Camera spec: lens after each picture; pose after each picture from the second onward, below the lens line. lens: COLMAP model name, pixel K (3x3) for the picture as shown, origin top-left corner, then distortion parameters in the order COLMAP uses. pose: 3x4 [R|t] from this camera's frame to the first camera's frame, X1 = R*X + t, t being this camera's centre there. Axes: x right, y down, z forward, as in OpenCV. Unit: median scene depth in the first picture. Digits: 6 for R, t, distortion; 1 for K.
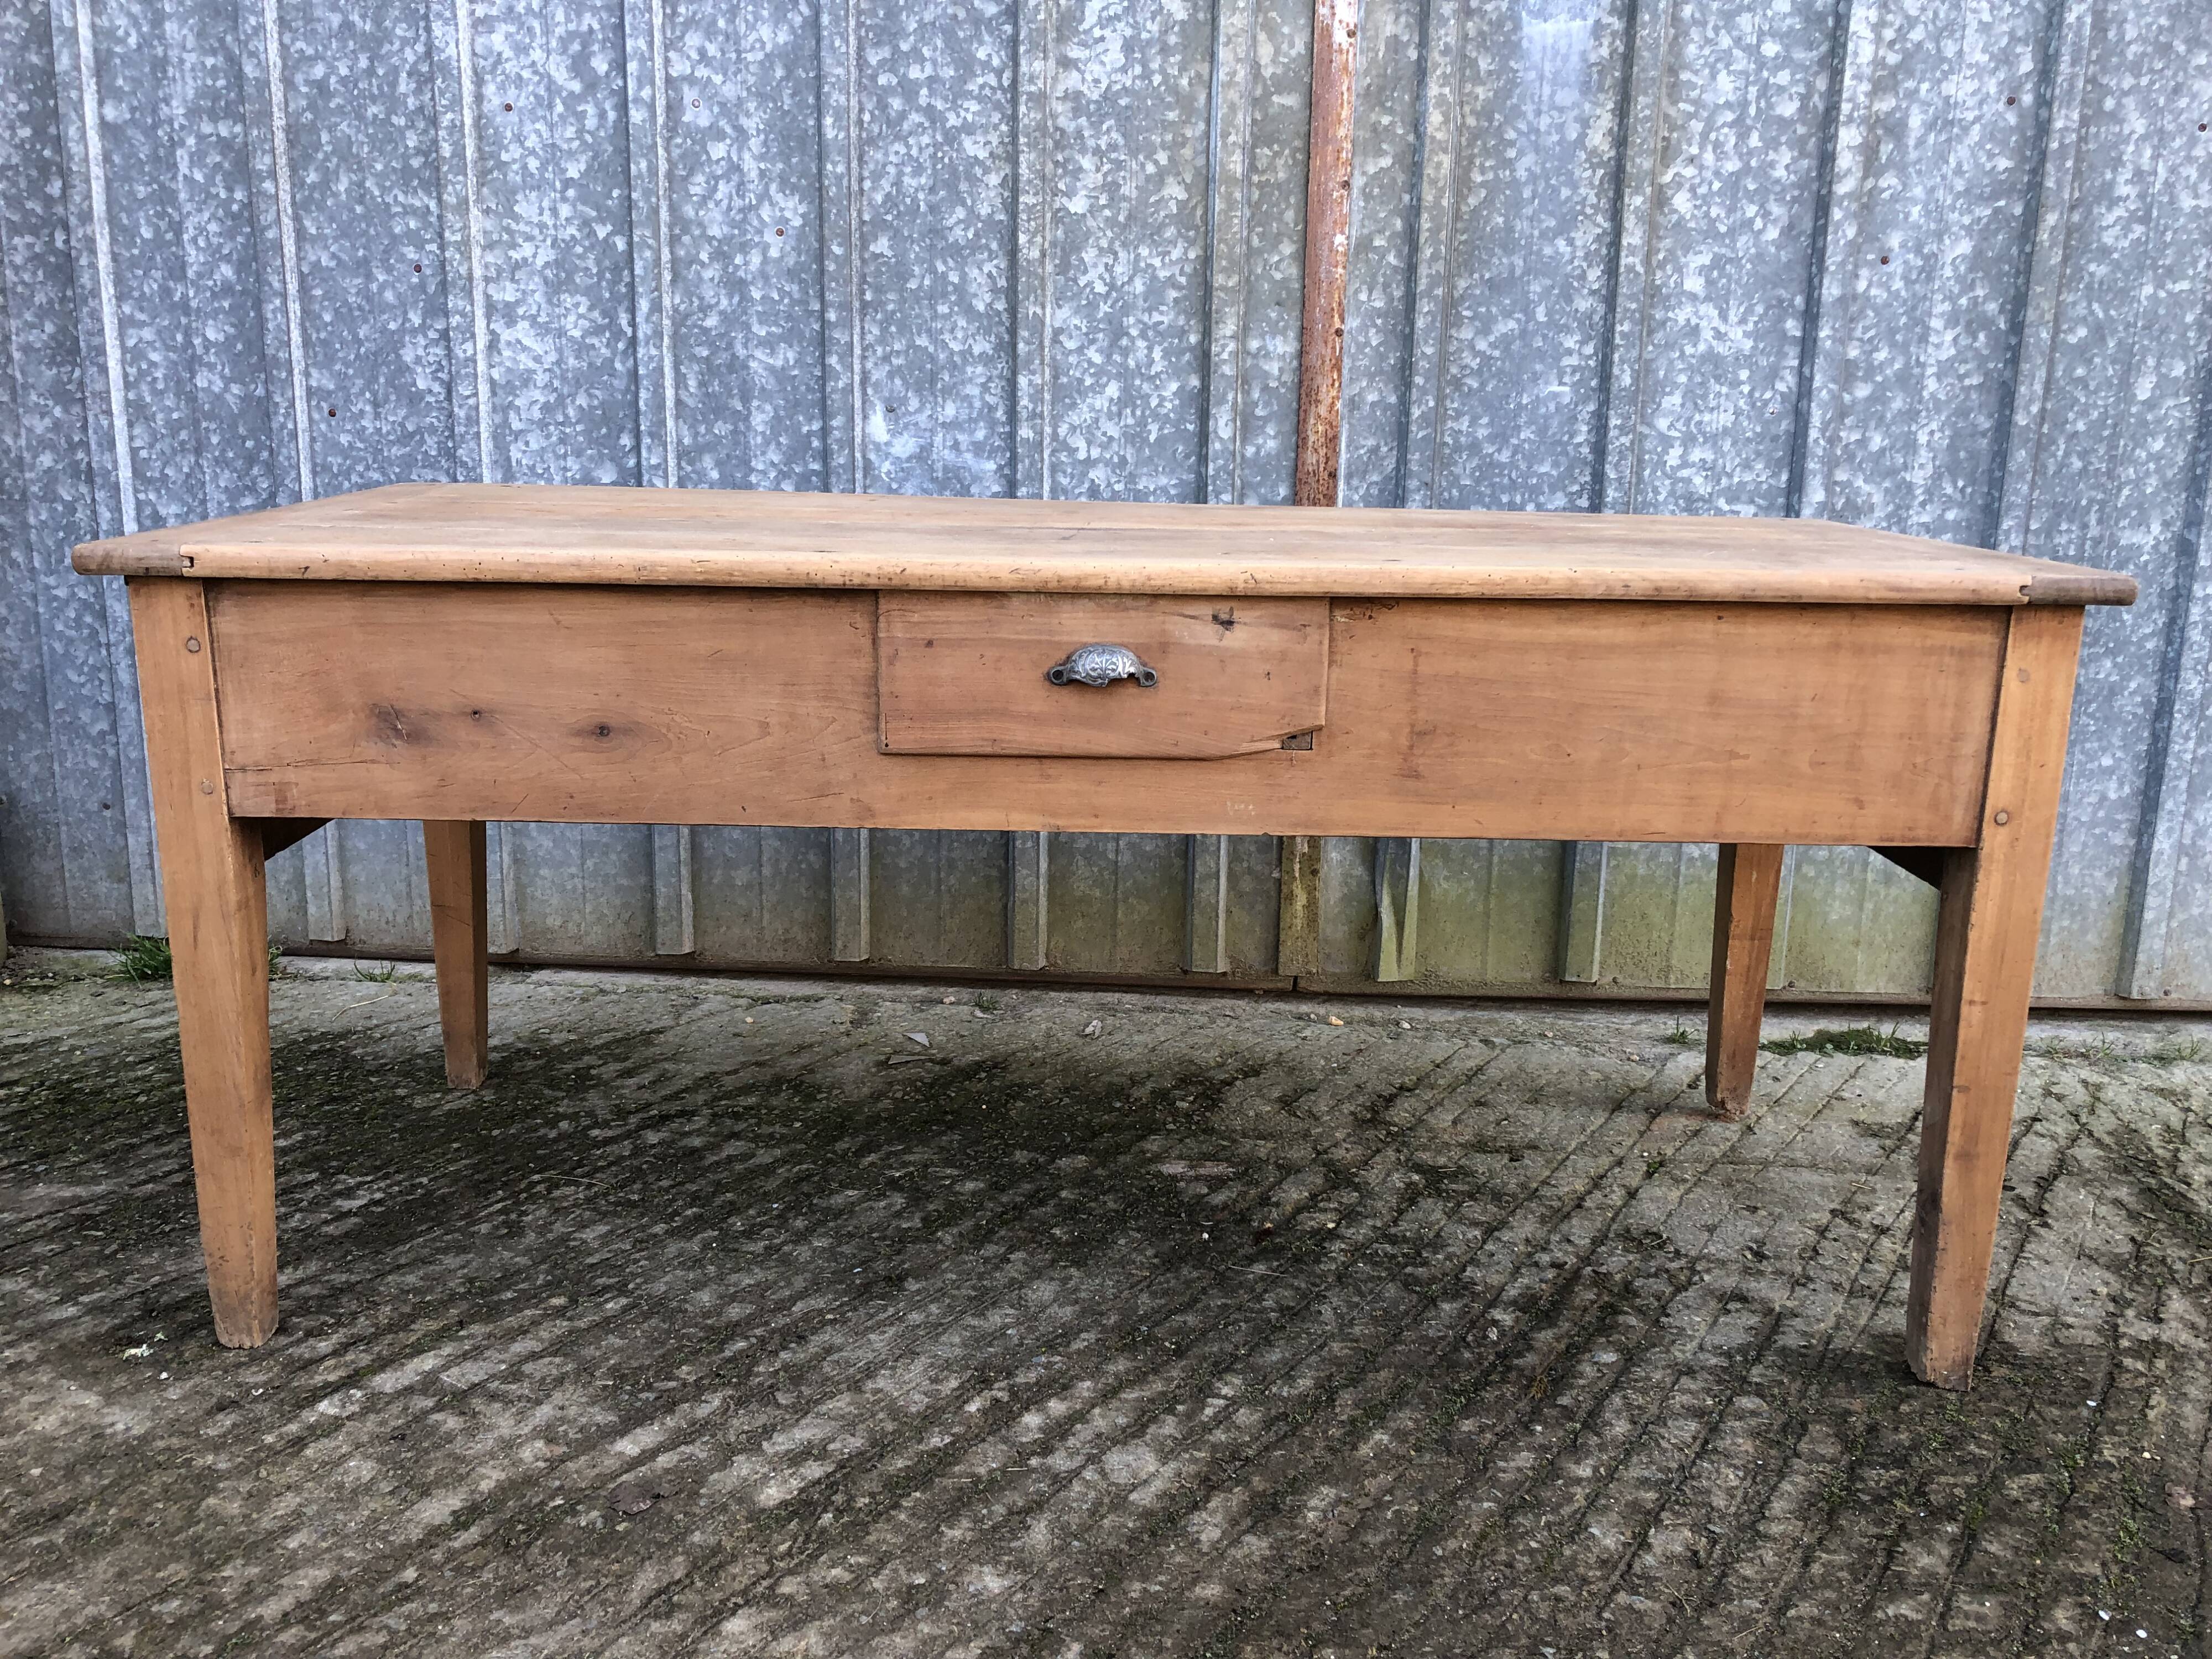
lens RADIAL K [[1815.7, 0, 1109.5], [0, 1815.7, 797.2], [0, 0, 1]] dist [-0.003798, 0.034458]
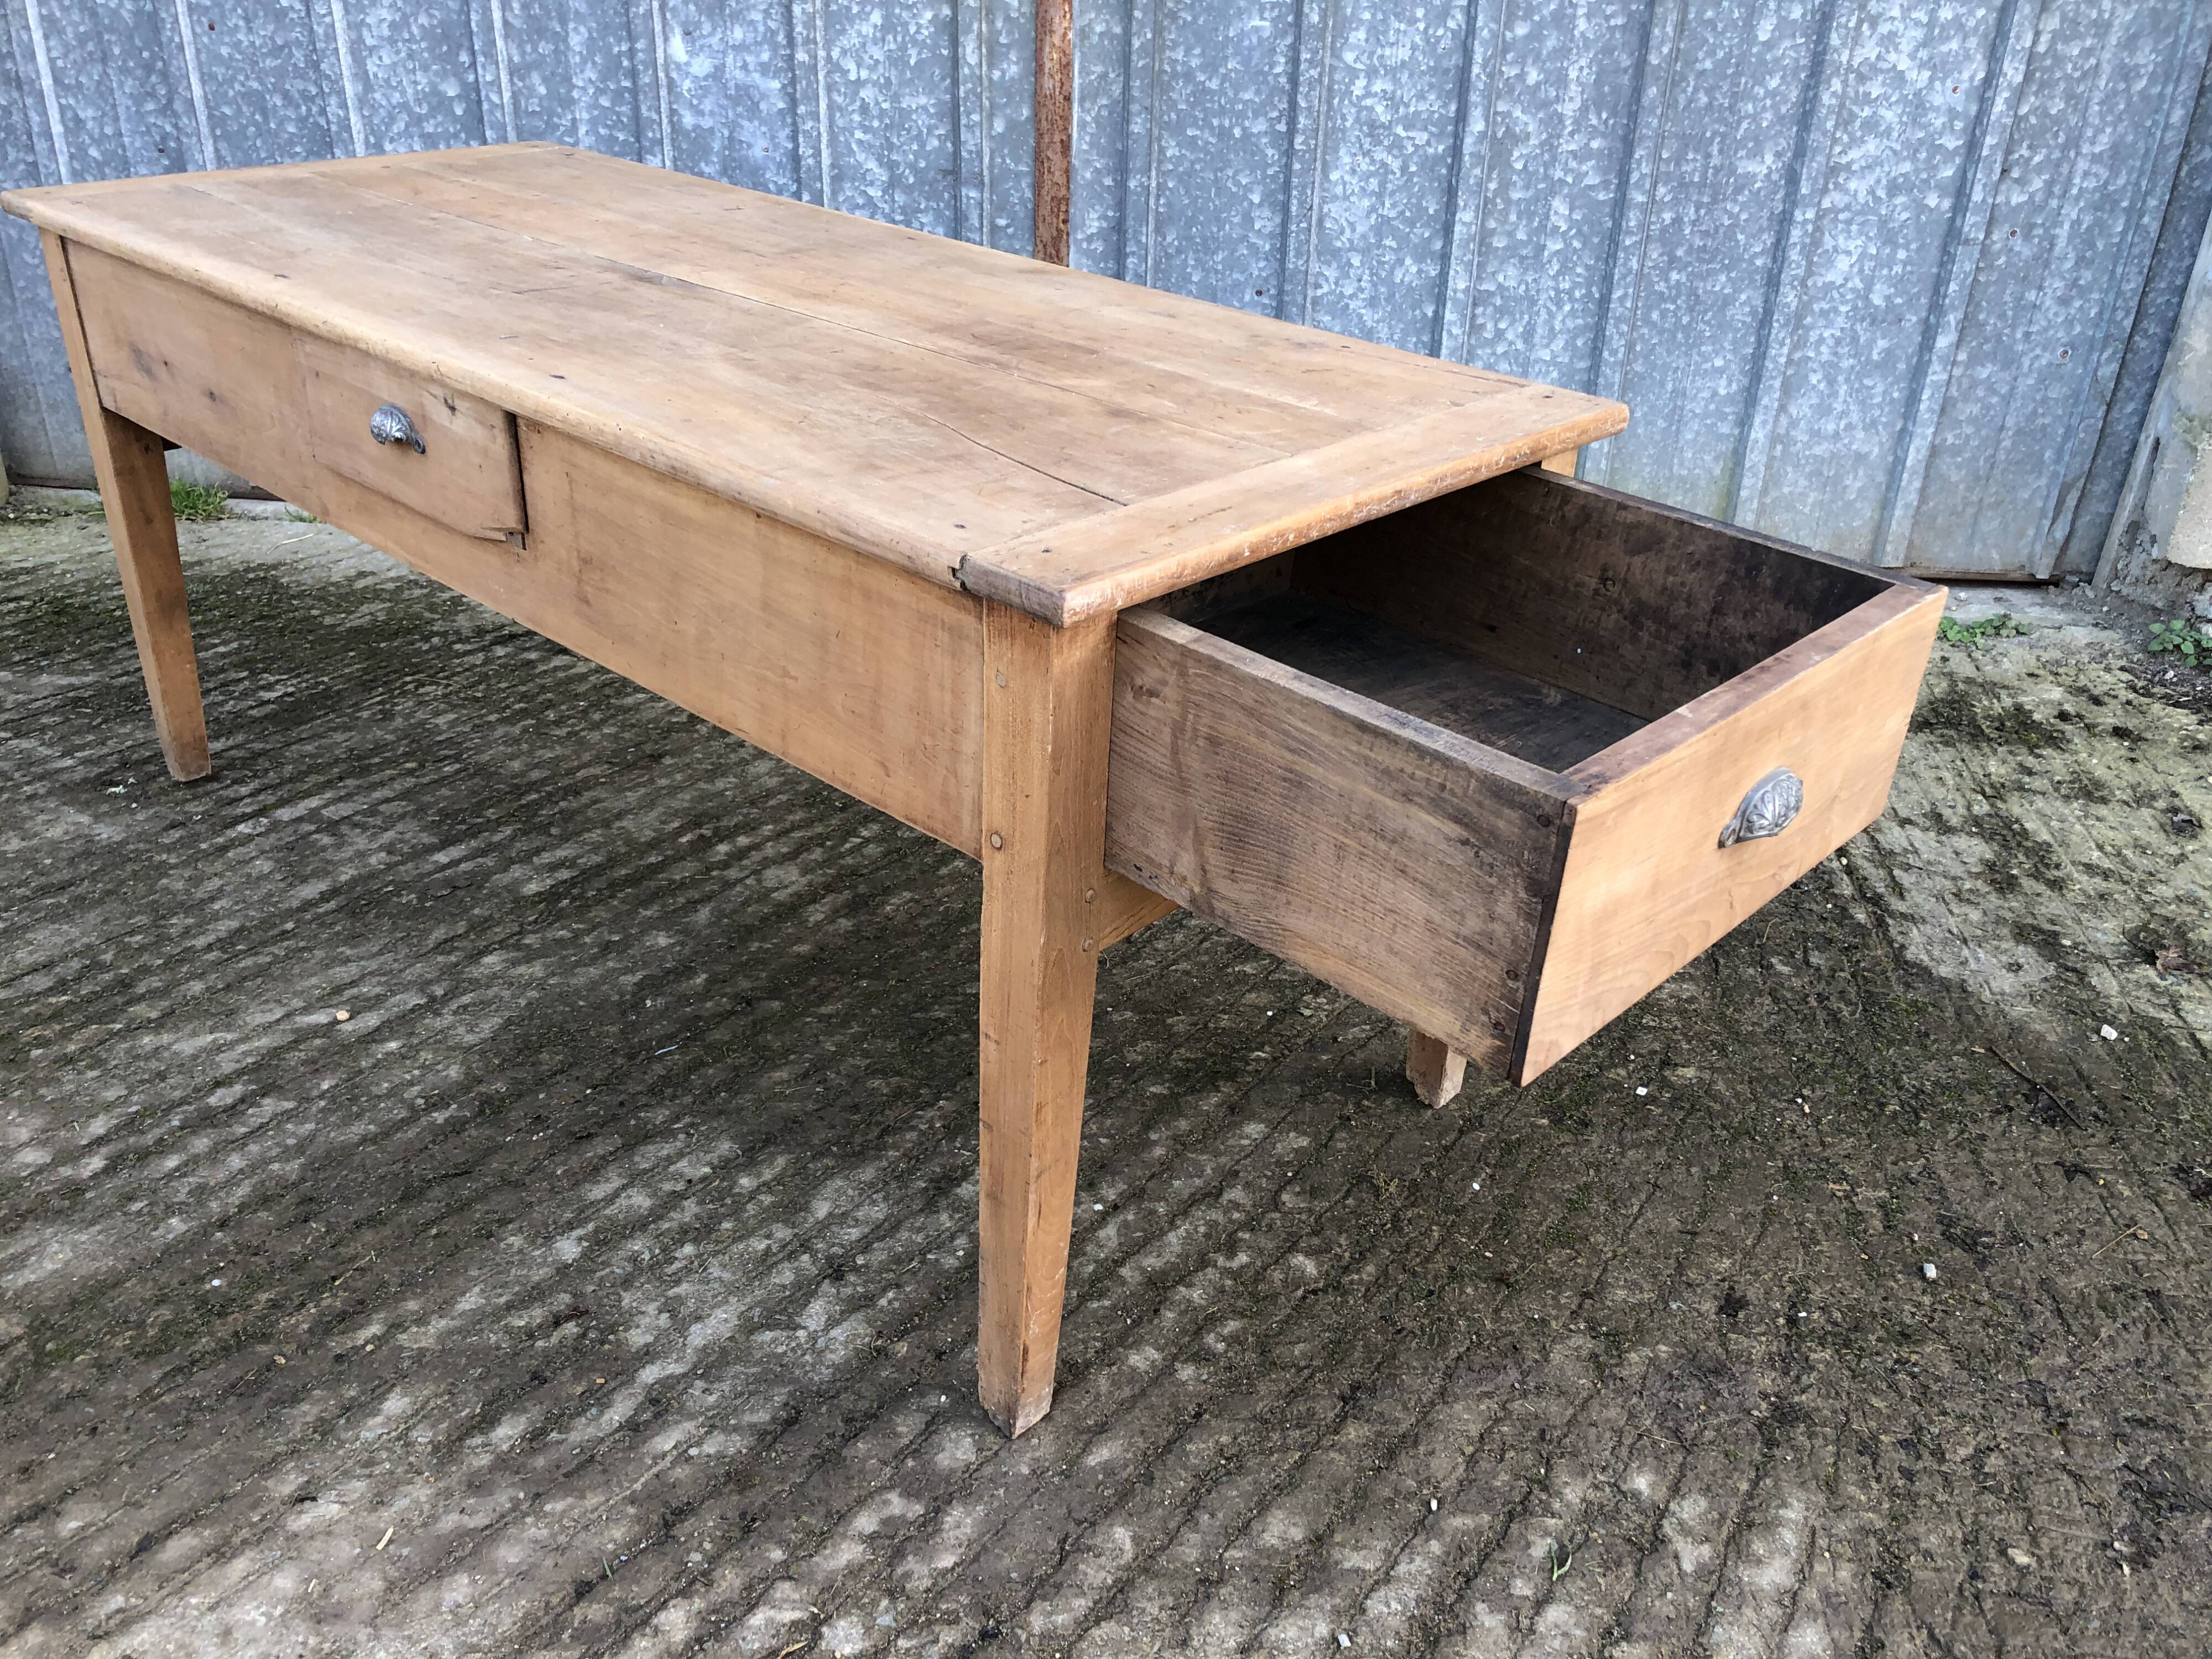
lens RADIAL K [[1815.7, 0, 1105.2], [0, 1815.7, 810.5], [0, 0, 1]] dist [-0.003798, 0.034458]
pose [[0.999336, 0.022386, -0.028759, 0.193956], [-0.013952, 0.964000, 0.265534, -0.048612], [0.033668, -0.264957, 0.963672, -0.243022]]
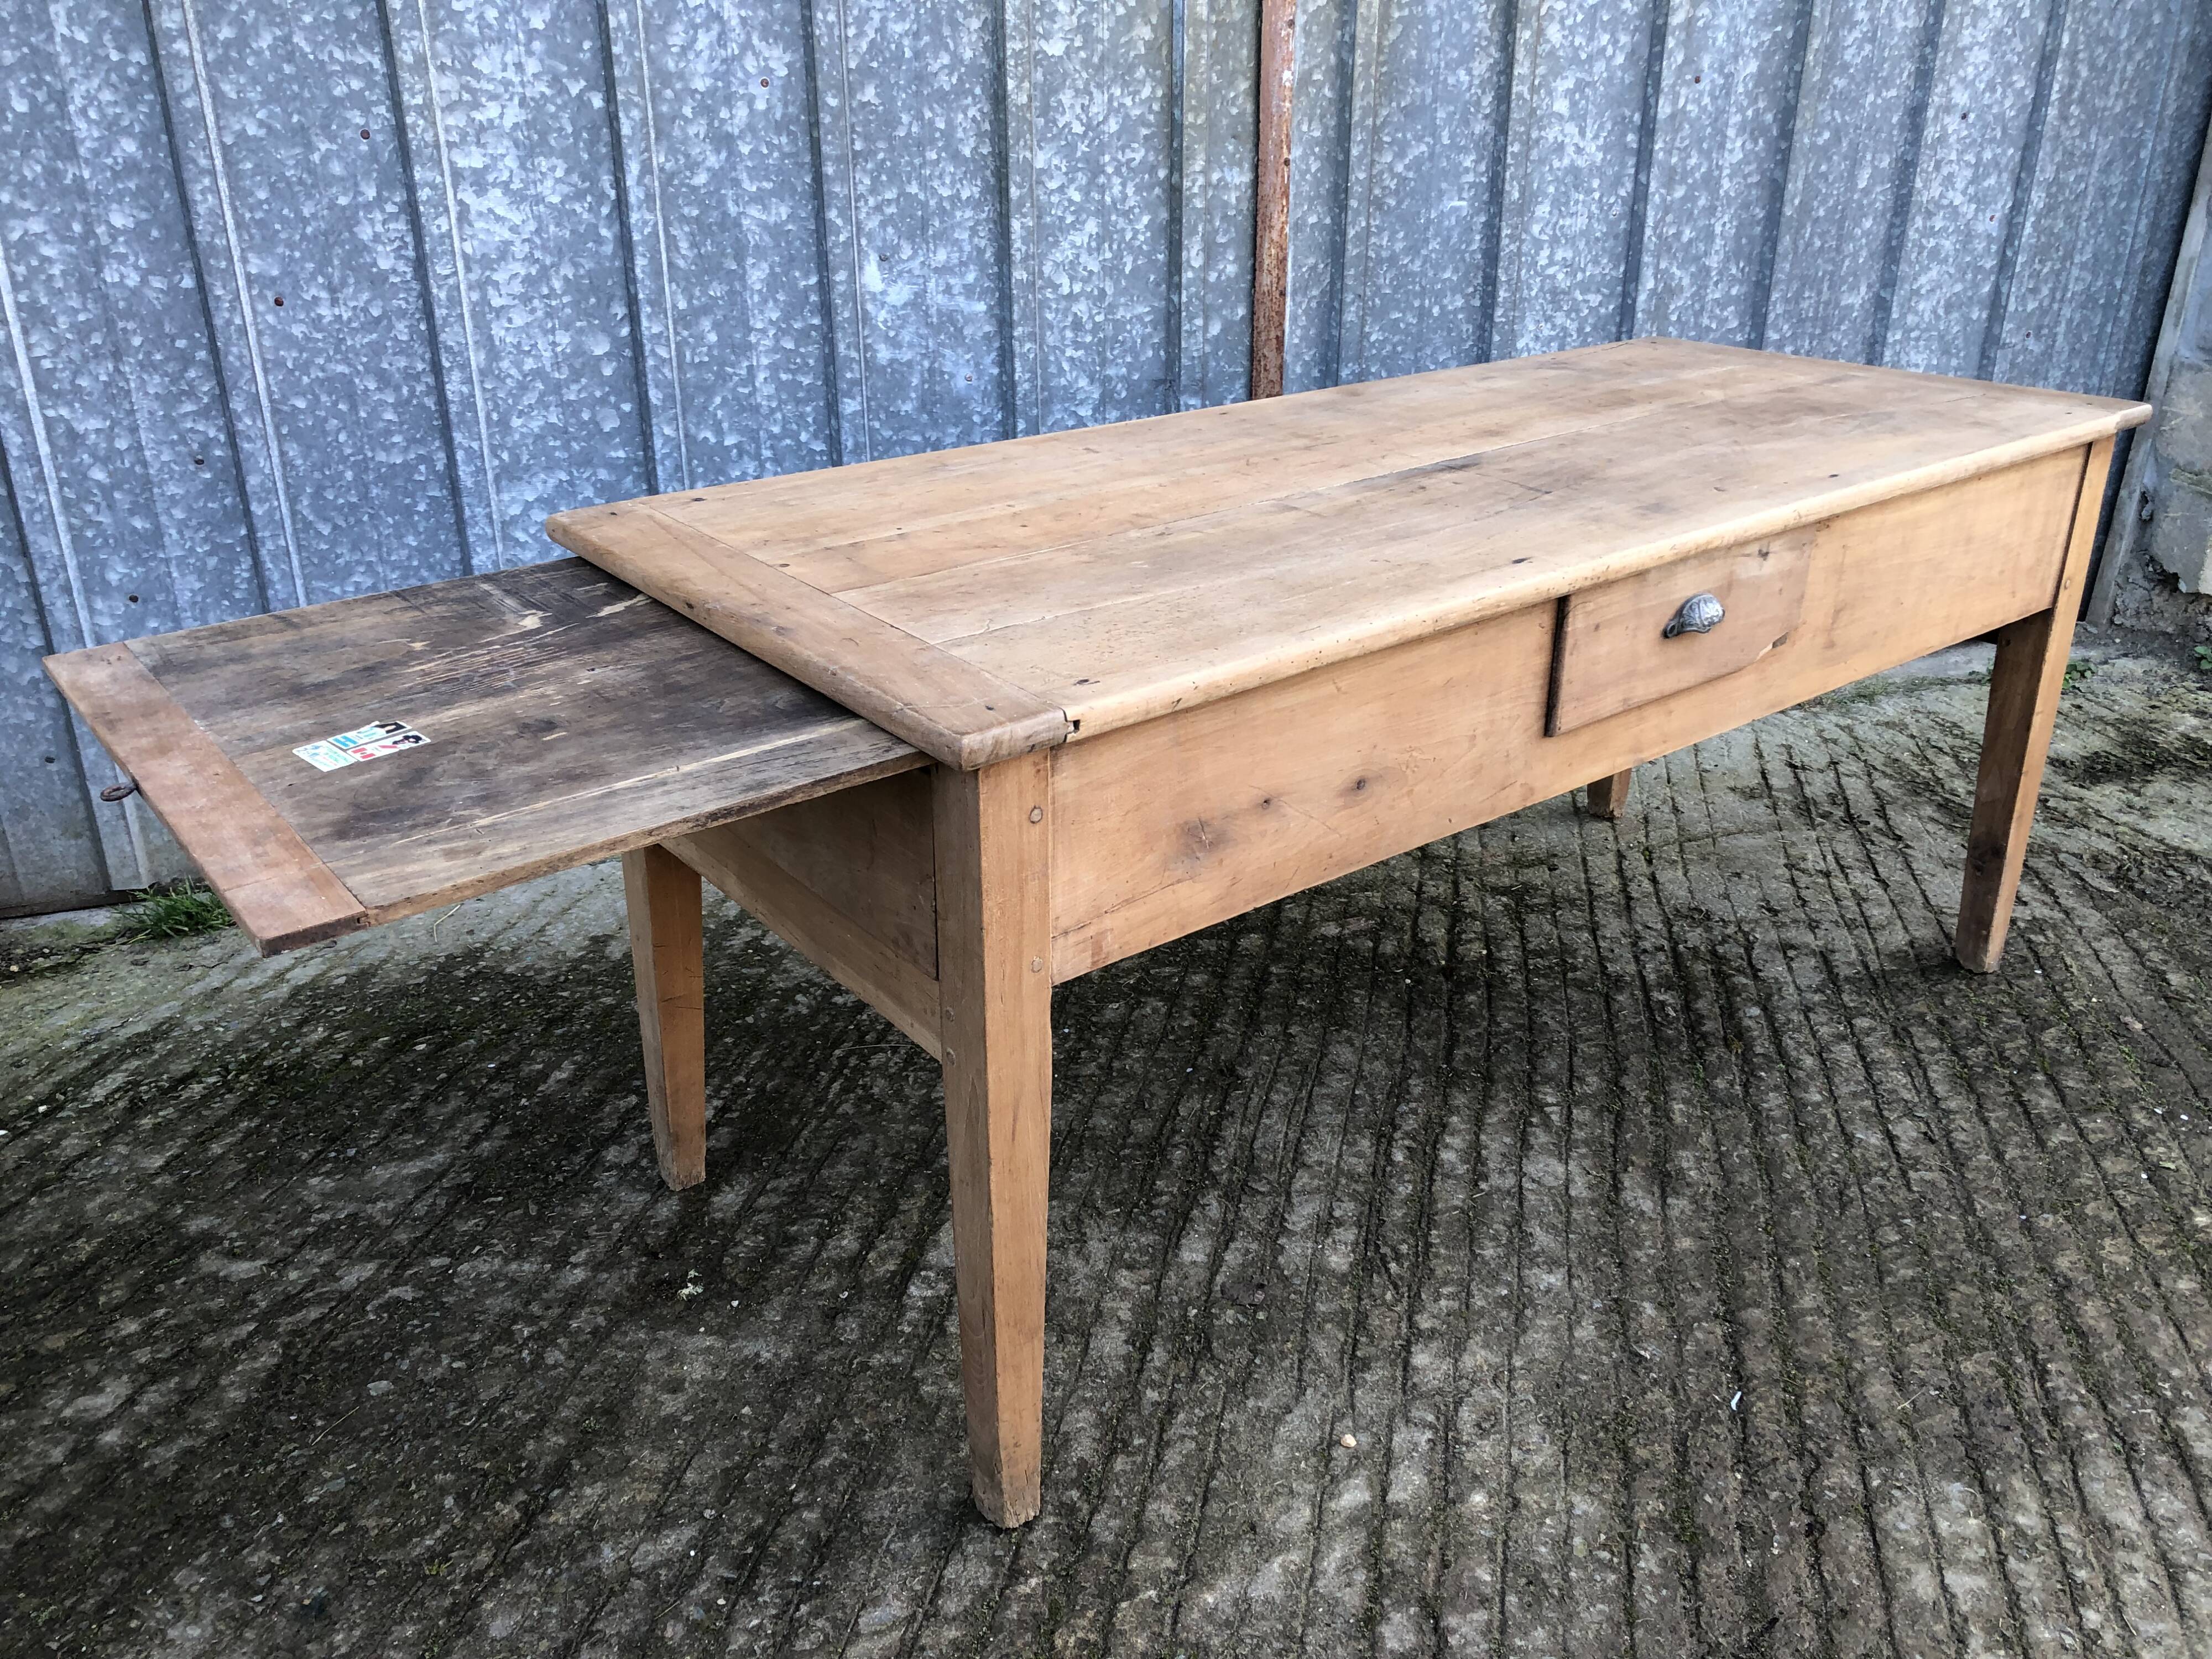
lens RADIAL K [[1815.7, 0, 1086.0], [0, 1815.7, 797.8], [0, 0, 1]] dist [-0.003798, 0.034458]
pose [[0.924101, -0.171430, 0.341540, -0.426529], [0.102580, 0.972211, 0.210433, -0.125703], [-0.368124, -0.159426, 0.916007, -0.024009]]
